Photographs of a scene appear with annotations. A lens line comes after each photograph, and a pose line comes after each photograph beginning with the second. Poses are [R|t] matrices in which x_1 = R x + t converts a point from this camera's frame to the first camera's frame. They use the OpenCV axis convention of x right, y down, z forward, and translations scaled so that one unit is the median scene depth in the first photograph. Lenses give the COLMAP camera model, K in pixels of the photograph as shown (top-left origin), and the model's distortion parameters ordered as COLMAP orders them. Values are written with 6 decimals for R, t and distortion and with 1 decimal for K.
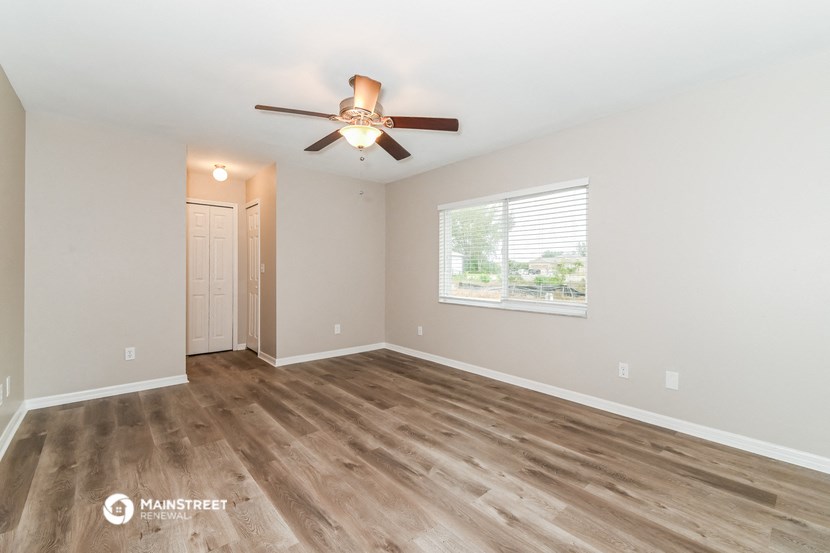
lens RADIAL K [[354.6, 0, 418.7], [0, 354.6, 275.7], [0, 0, 1]] dist [0.012377, -0.002326]
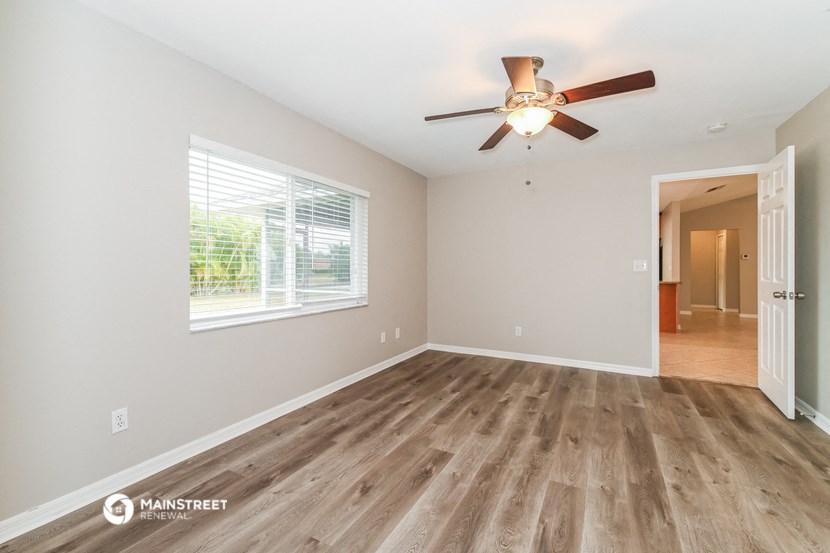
lens RADIAL K [[354.6, 0, 416.7], [0, 354.6, 275.6], [0, 0, 1]] dist [0.012377, -0.002326]
pose [[-0.342545, -0.027486, 0.939099, -0.917034], [0.012036, 0.999362, 0.033640, -0.028130], [-0.939424, 0.022827, -0.341996, 1.579999]]
